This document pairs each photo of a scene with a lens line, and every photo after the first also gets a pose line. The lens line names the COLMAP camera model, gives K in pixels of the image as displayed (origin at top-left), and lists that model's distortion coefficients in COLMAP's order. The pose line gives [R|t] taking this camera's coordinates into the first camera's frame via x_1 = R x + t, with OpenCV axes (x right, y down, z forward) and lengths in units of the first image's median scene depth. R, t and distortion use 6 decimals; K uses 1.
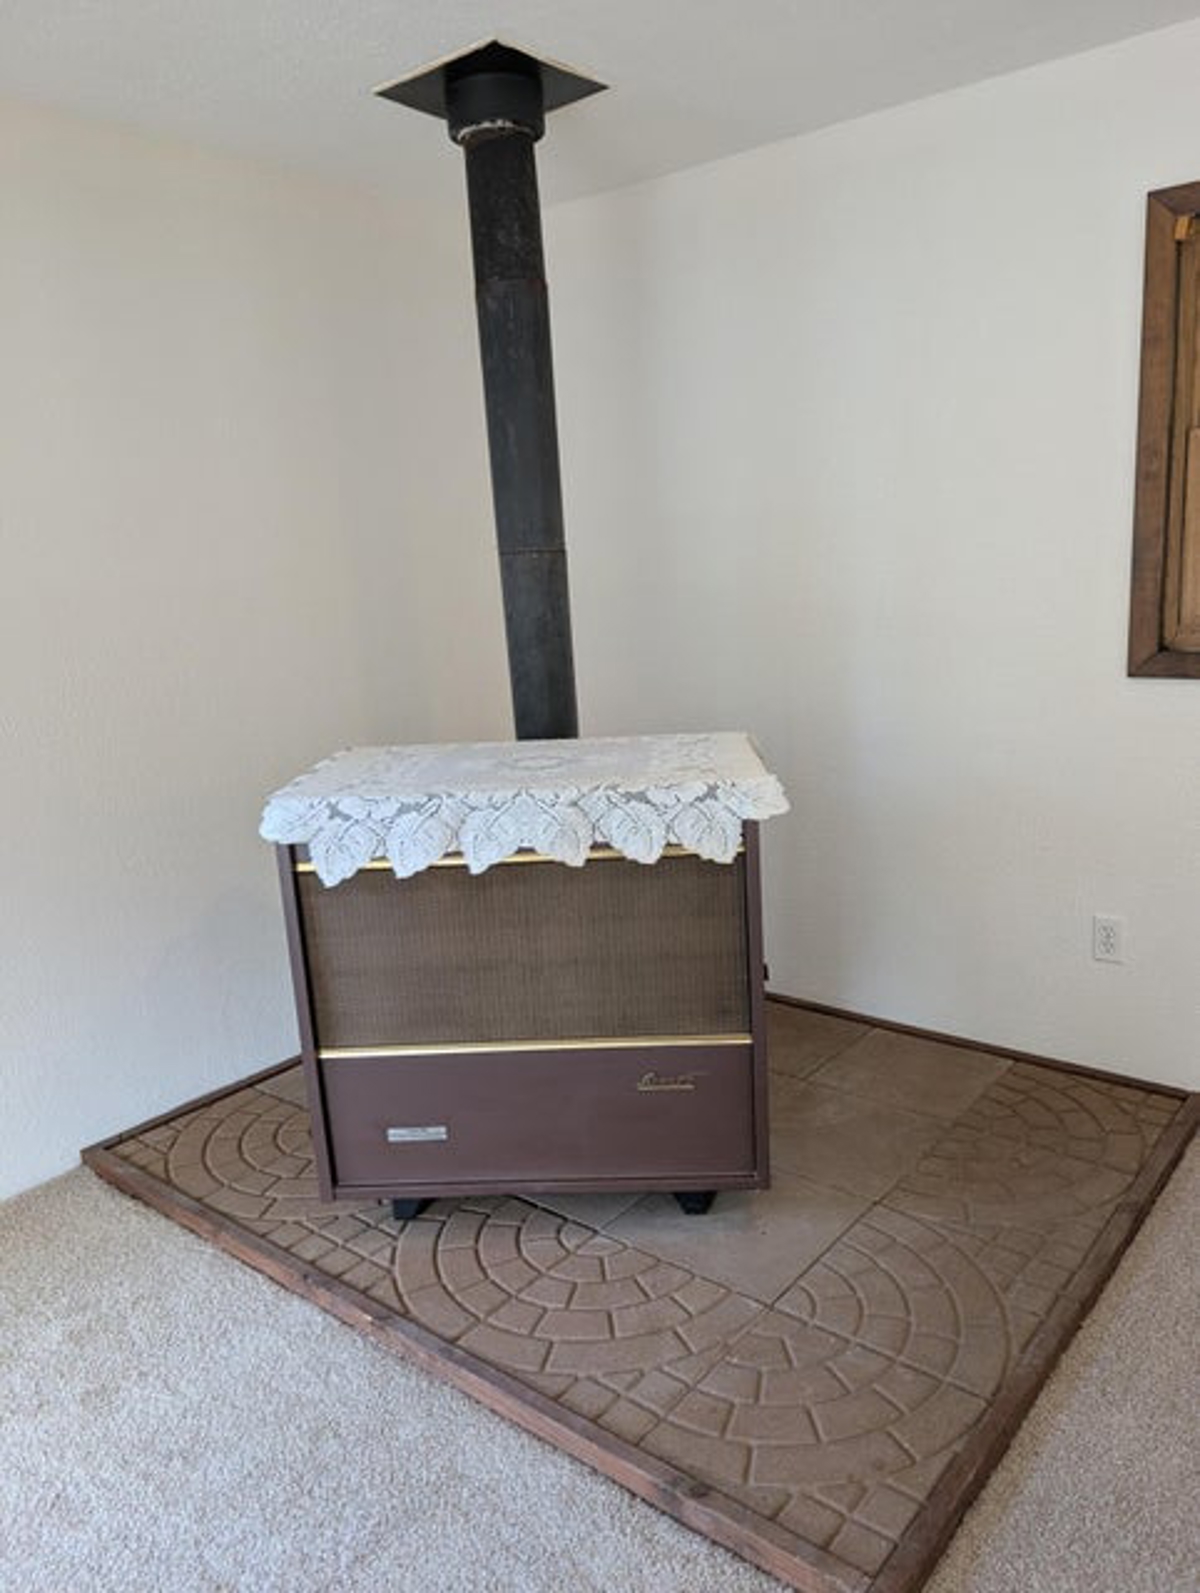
lens RADIAL K [[1122.7, 0, 610.0], [0, 1122.7, 807.1], [0, 0, 1]] dist [0.009099, -0.019040]
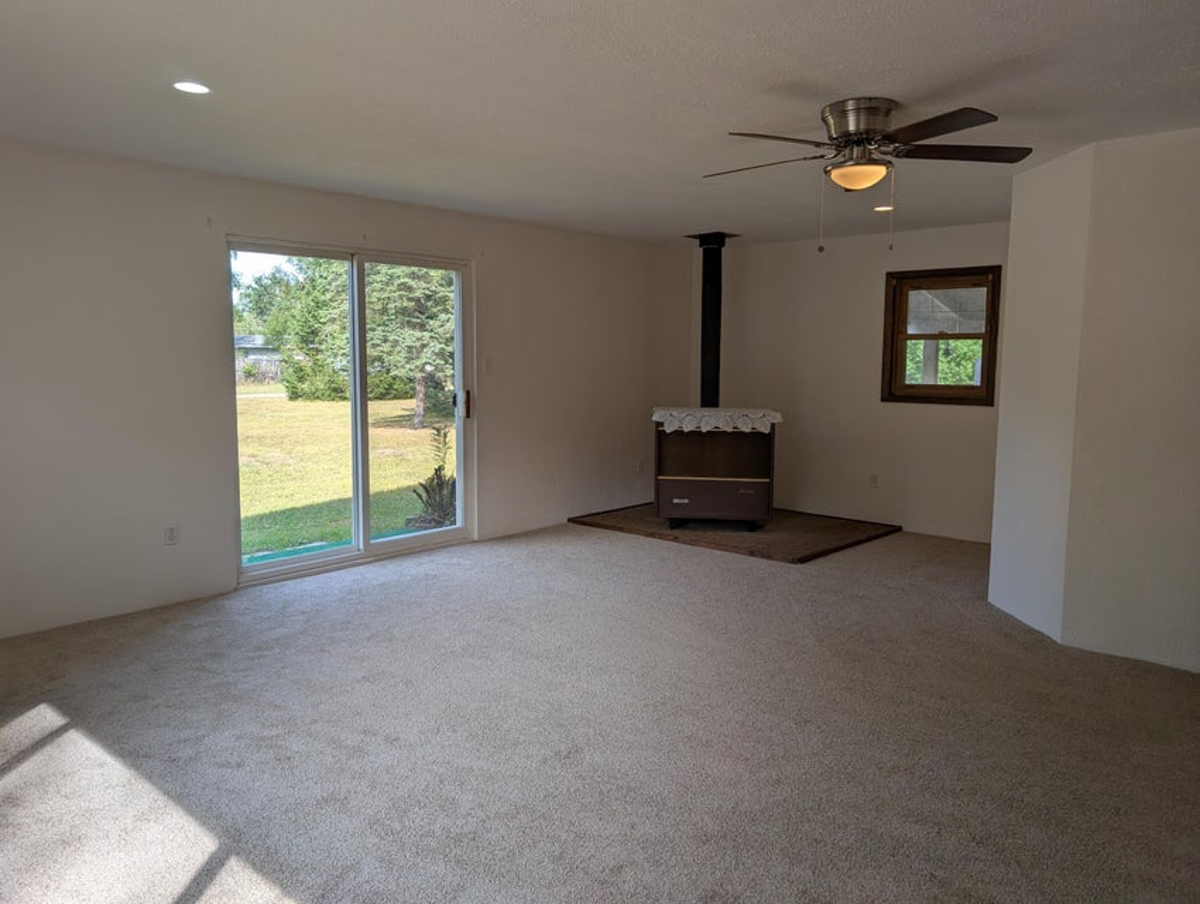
lens RADIAL K [[864.3, 0, 592.2], [0, 864.3, 446.9], [0, 0, 1]] dist [0.008976, -0.000451]
pose [[0.996661, 0.070431, -0.041305, -0.388556], [-0.074395, 0.991796, -0.103955, 0.464599], [0.033644, 0.106681, 0.993724, -2.108465]]
